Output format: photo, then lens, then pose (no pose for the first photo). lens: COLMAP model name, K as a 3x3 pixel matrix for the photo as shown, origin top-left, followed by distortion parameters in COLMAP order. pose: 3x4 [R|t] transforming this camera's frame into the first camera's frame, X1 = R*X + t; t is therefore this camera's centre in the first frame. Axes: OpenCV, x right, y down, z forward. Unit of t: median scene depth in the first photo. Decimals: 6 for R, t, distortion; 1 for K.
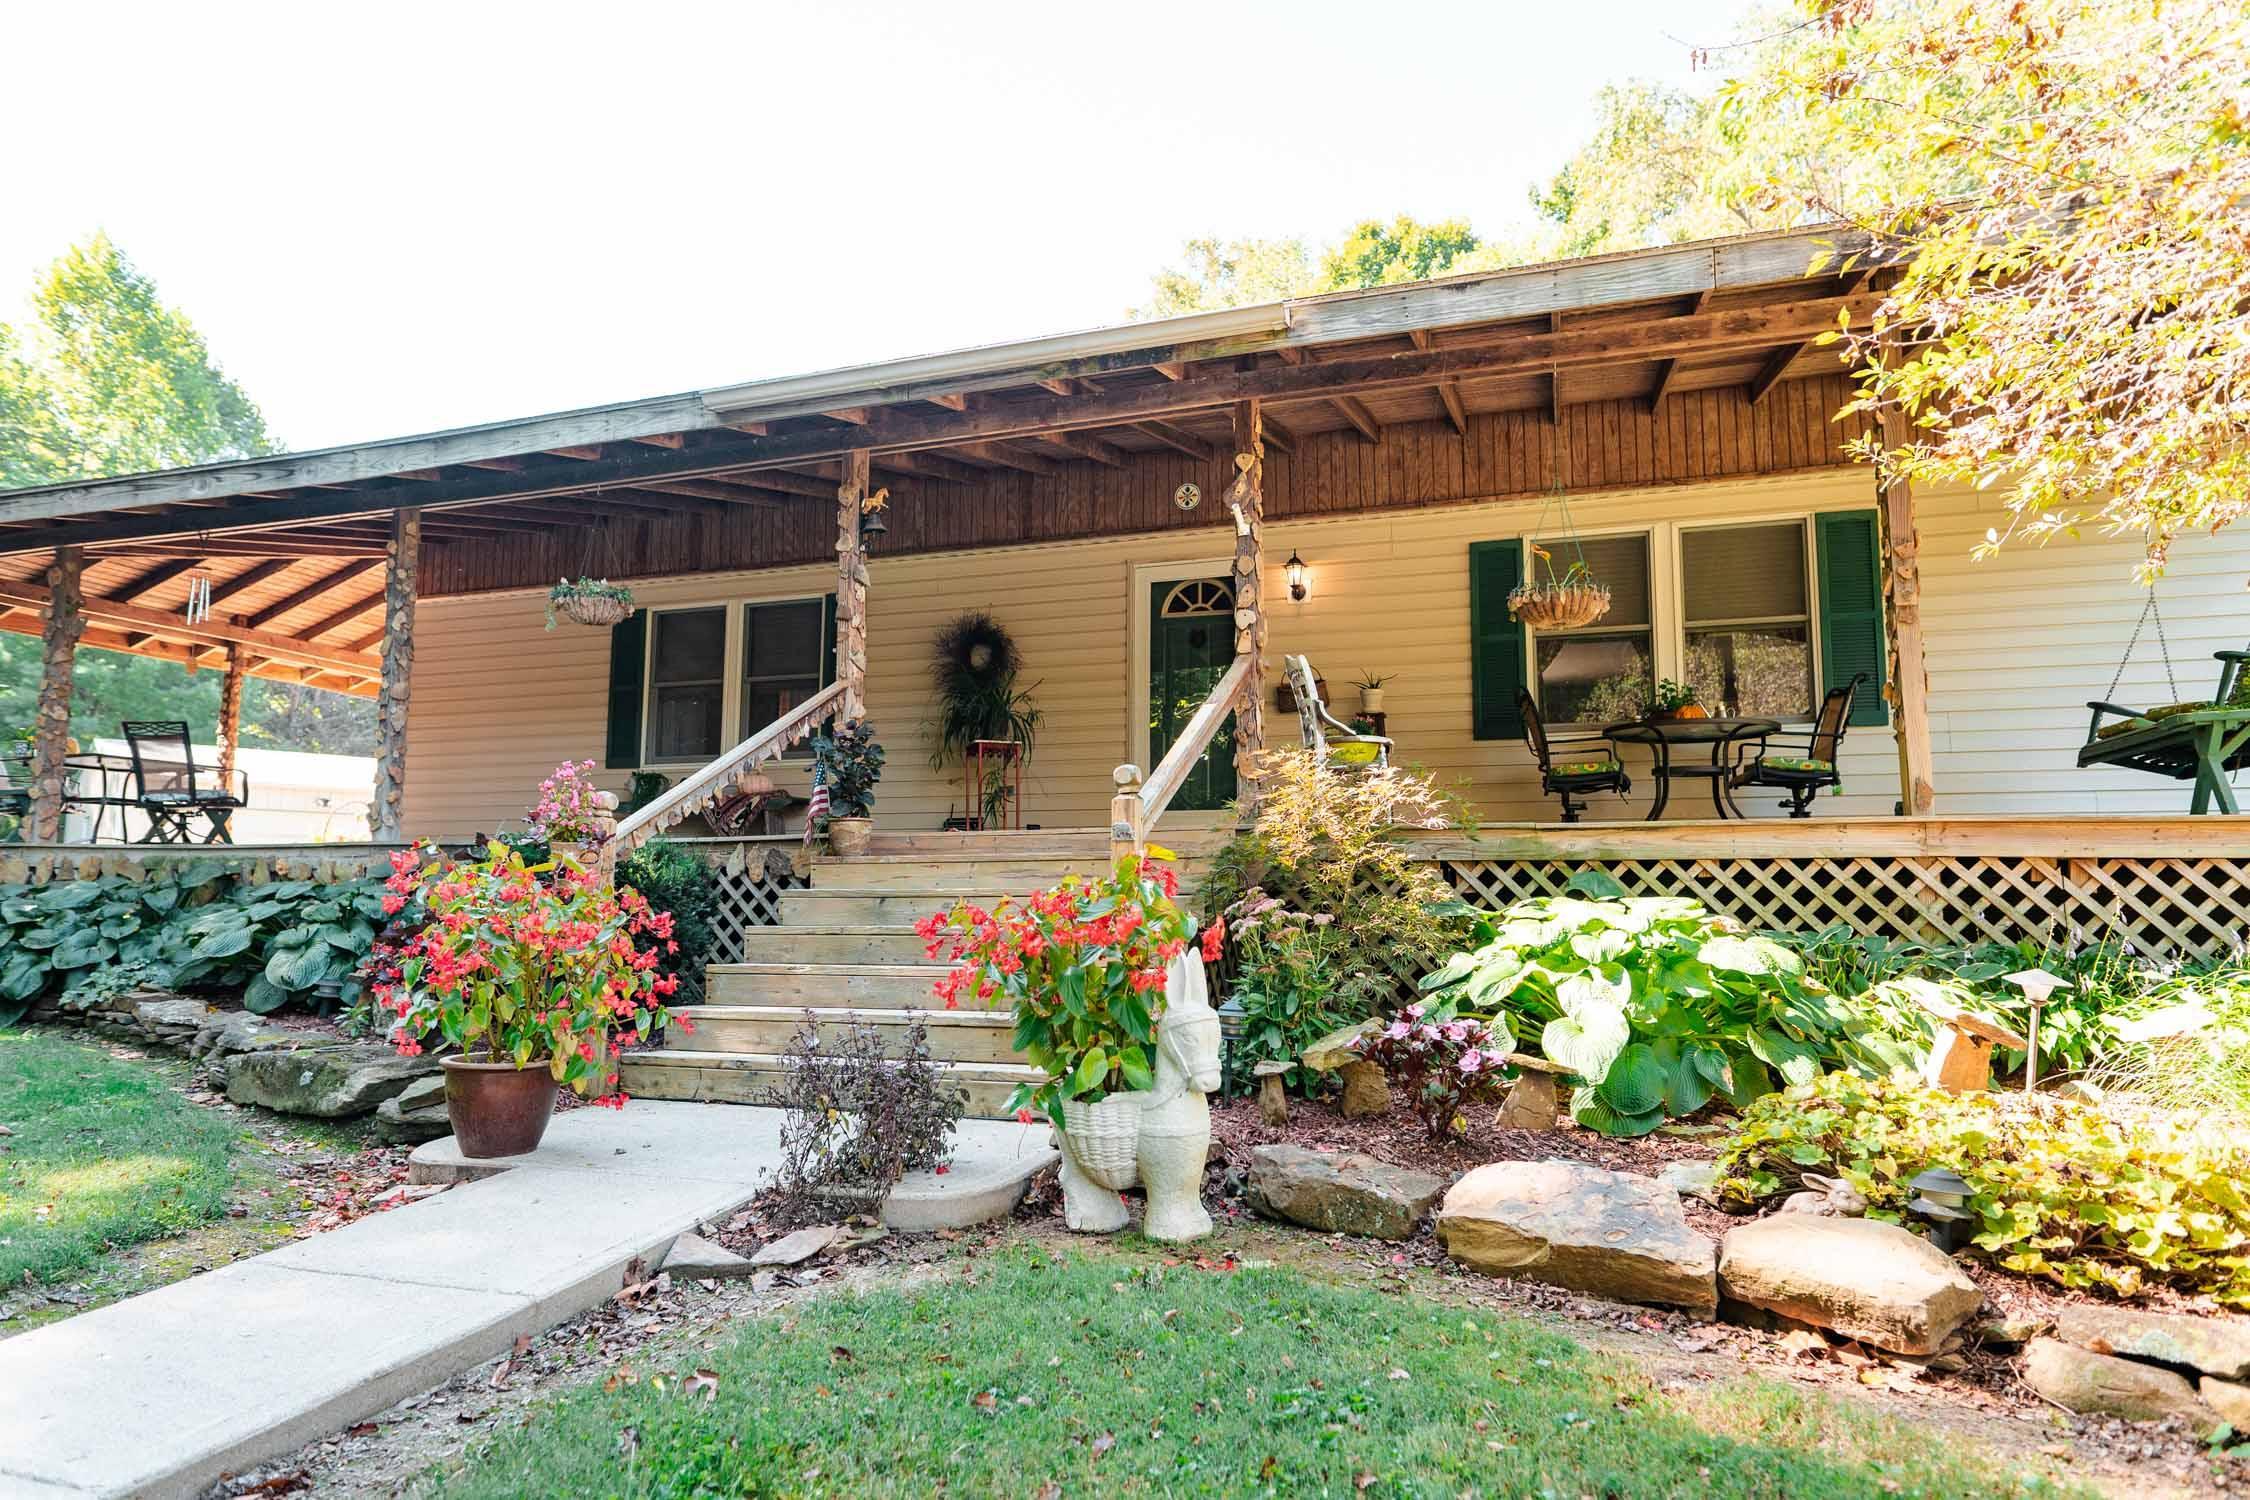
lens RADIAL K [[1303.4, 0, 1118.8], [0, 1303.4, 744.9], [0, 0, 1]] dist [0.003935, -0.002086]
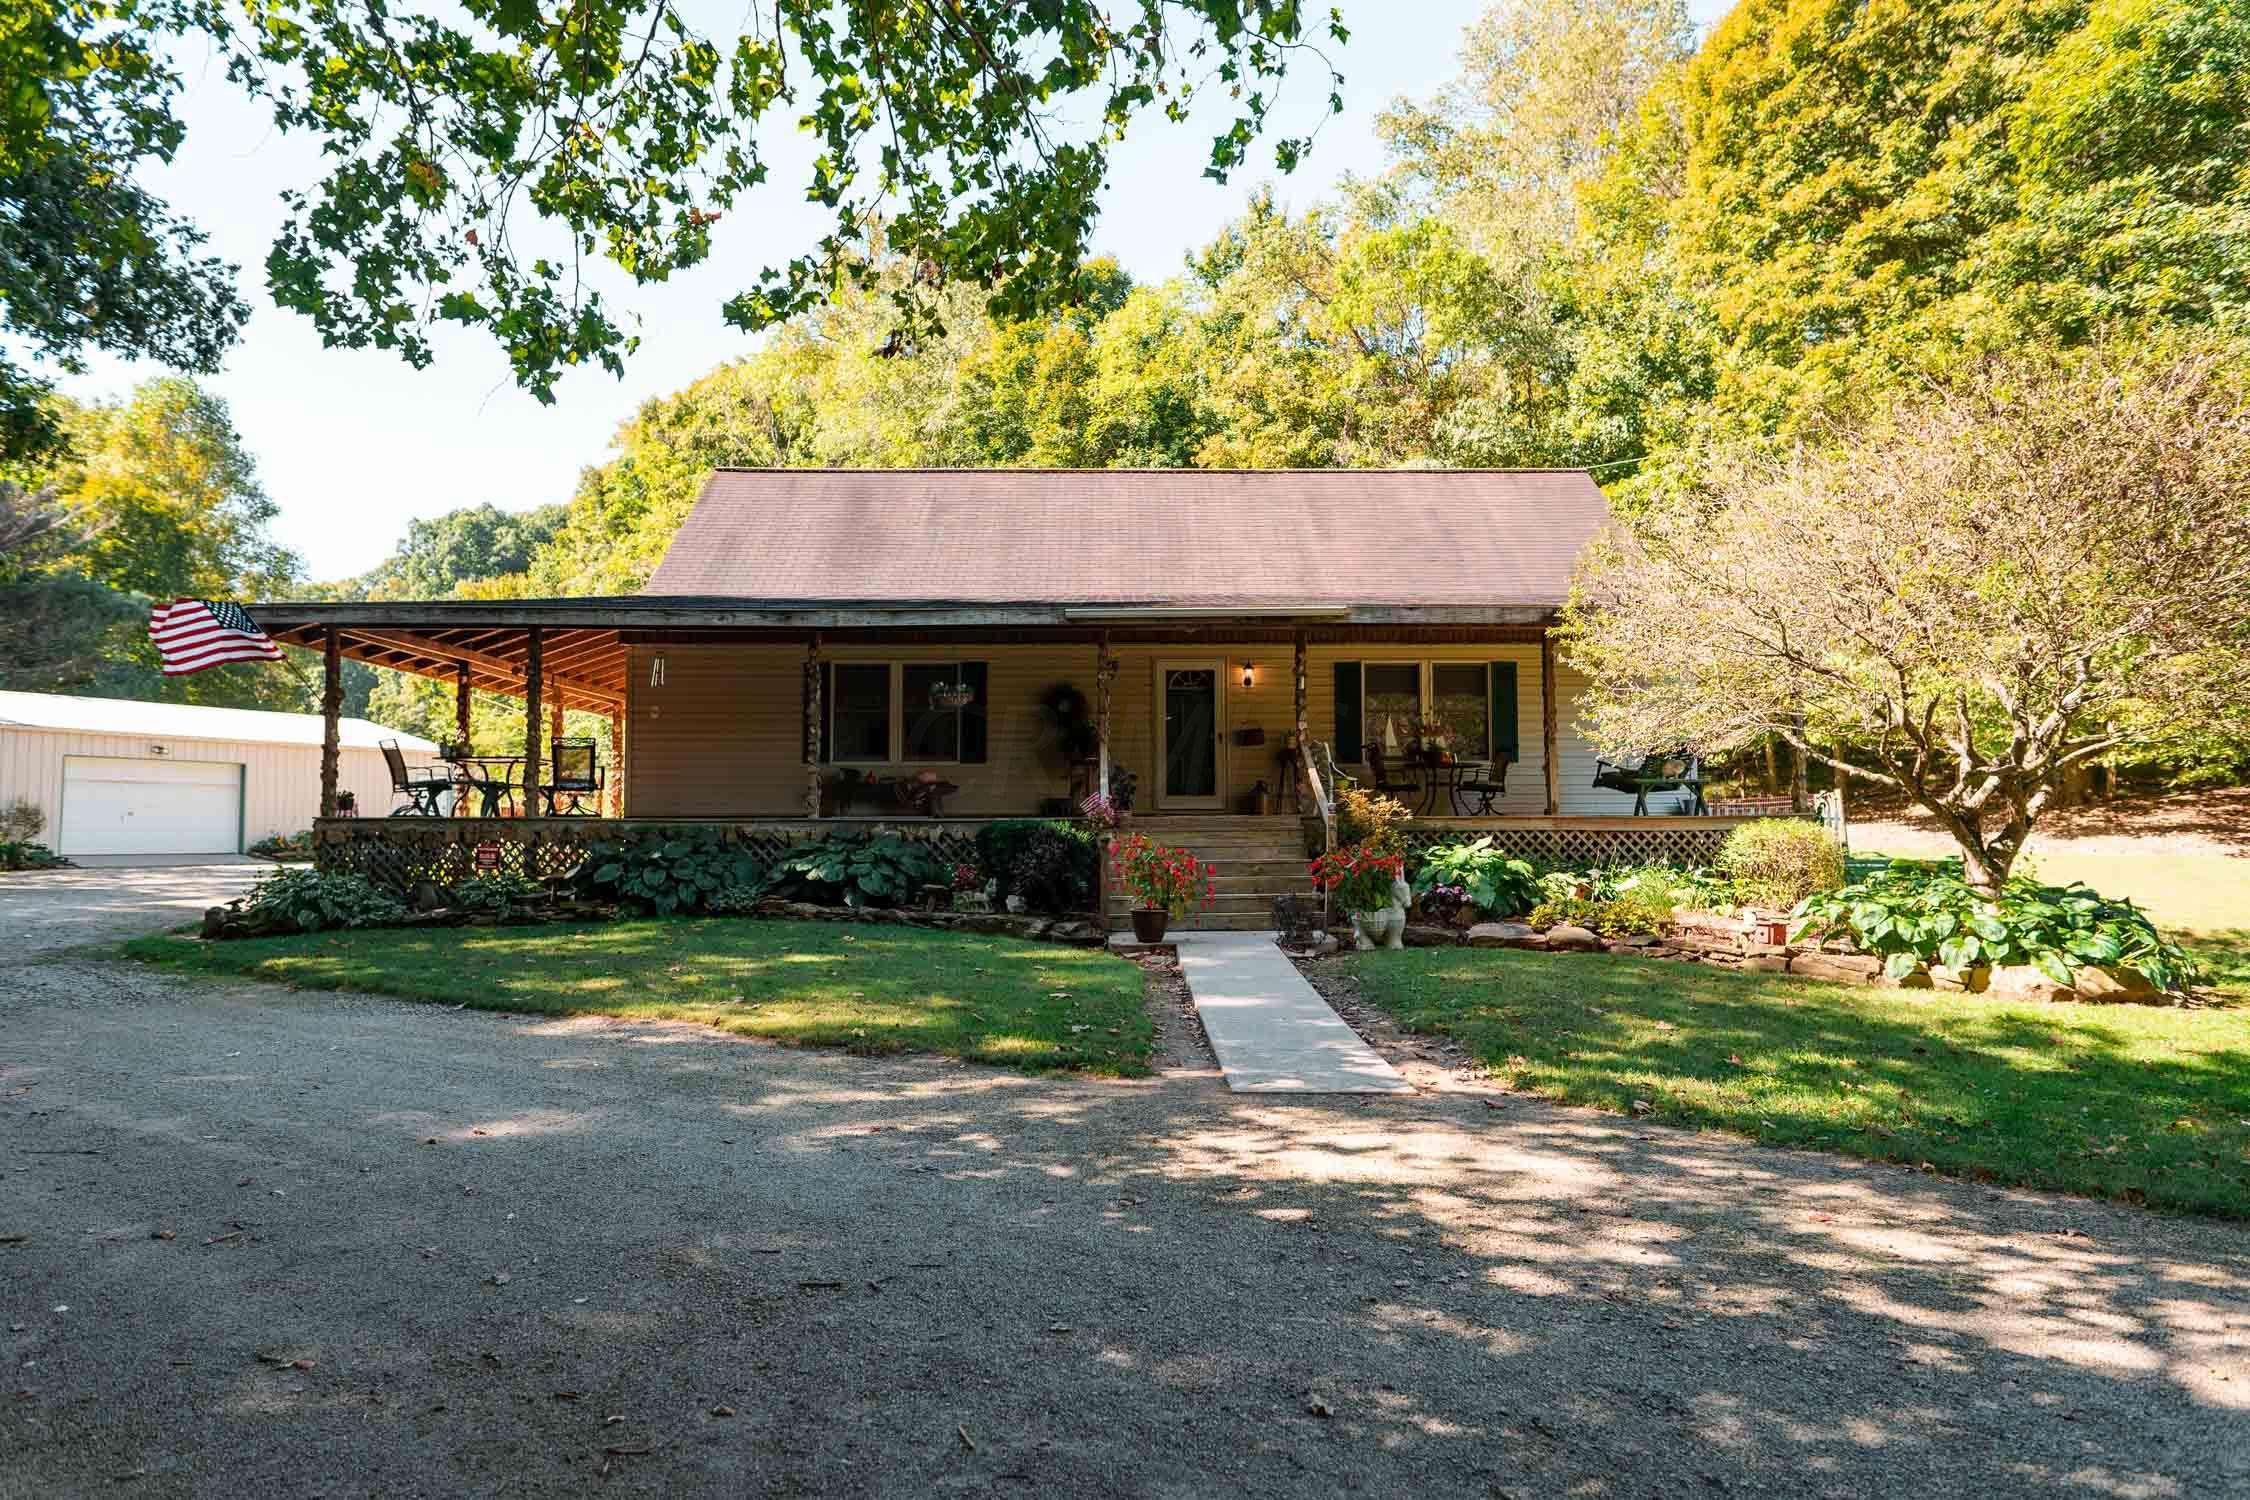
lens RADIAL K [[1303.4, 0, 1077.0], [0, 1303.4, 776.6], [0, 0, 1]] dist [0.003935, -0.002086]
pose [[0.952655, 0.006013, 0.303994, -1.206433], [-0.031988, 0.996238, 0.080538, -0.220196], [-0.302366, -0.086449, 0.949263, -1.328394]]
